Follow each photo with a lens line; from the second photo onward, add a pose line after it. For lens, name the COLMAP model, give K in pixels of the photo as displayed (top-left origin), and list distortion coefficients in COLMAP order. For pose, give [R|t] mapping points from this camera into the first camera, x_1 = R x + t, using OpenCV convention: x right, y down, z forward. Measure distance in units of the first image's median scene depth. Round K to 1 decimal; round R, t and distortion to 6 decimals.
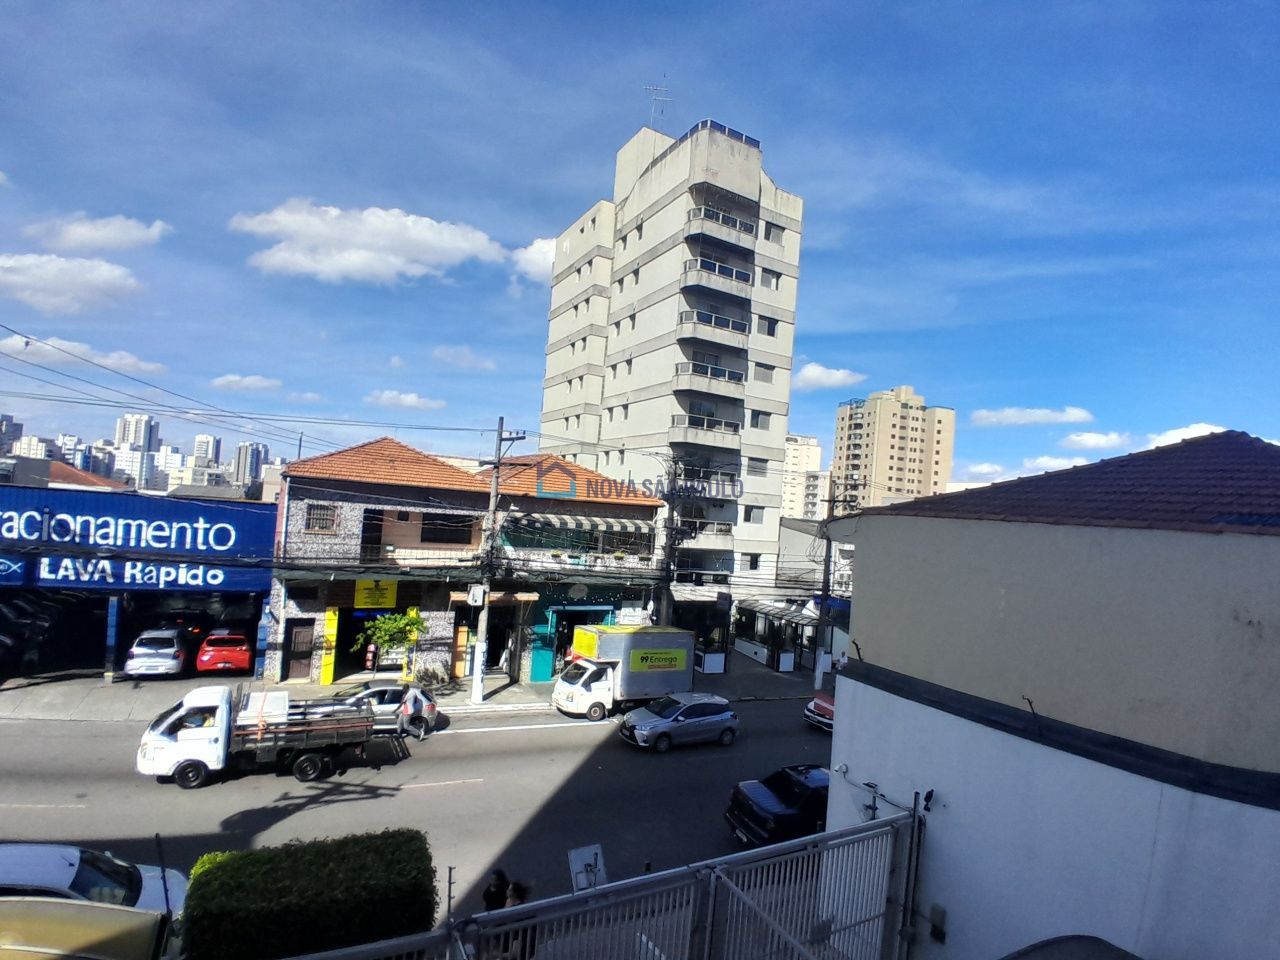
lens RADIAL K [[652.4, 0, 634.3], [0, 652.4, 498.5], [0, 0, 1]] dist [-0.007859, -0.037742]
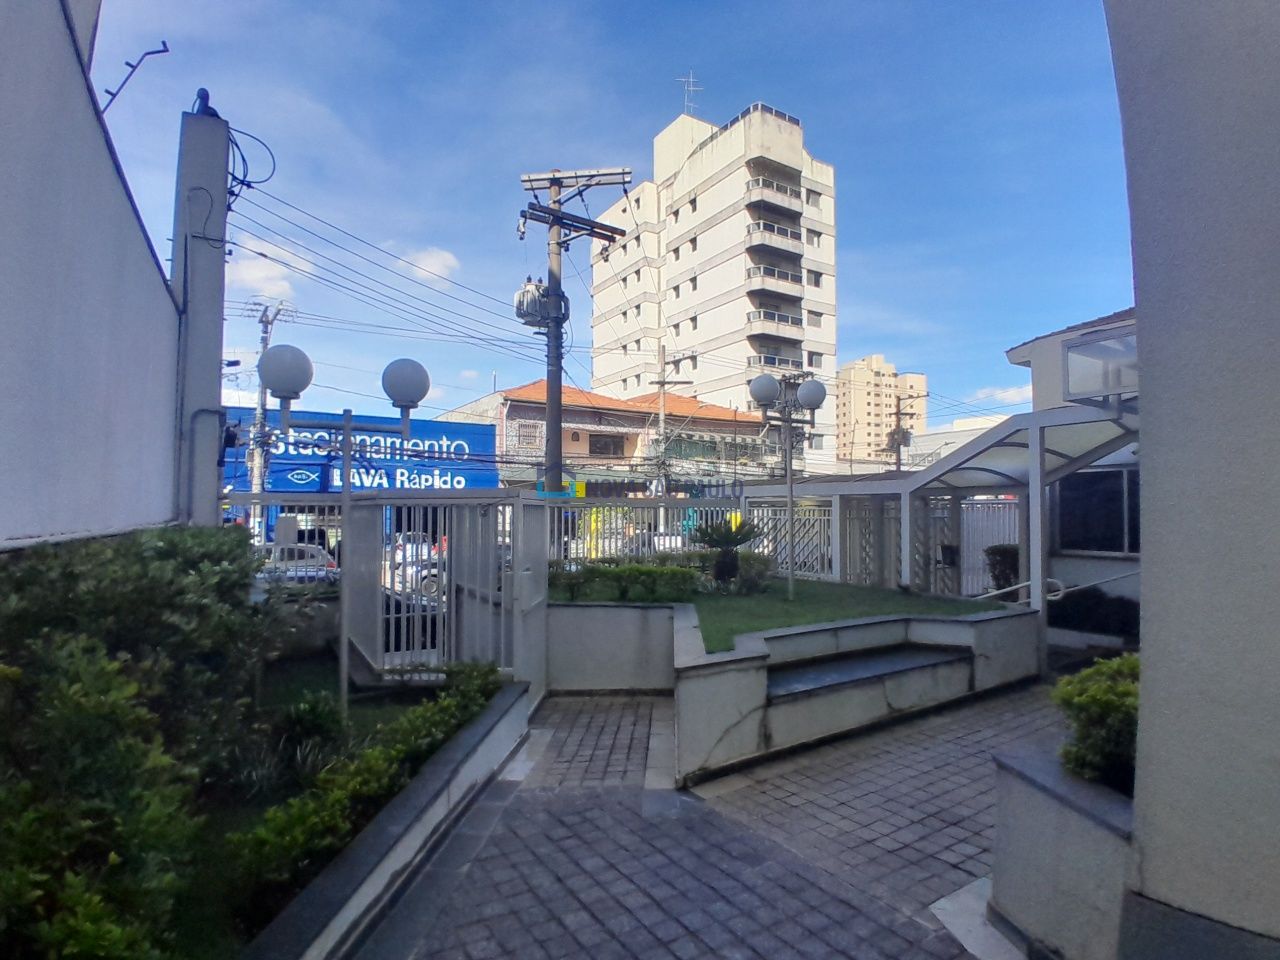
lens RADIAL K [[667.8, 0, 603.9], [0, 667.8, 497.2], [0, 0, 1]] dist [-0.023238, -0.000293]
pose [[0.996654, -0.077229, 0.026755, -0.248753], [0.077441, 0.996972, -0.007001, 0.109960], [-0.026133, 0.009049, 0.999618, -0.178059]]
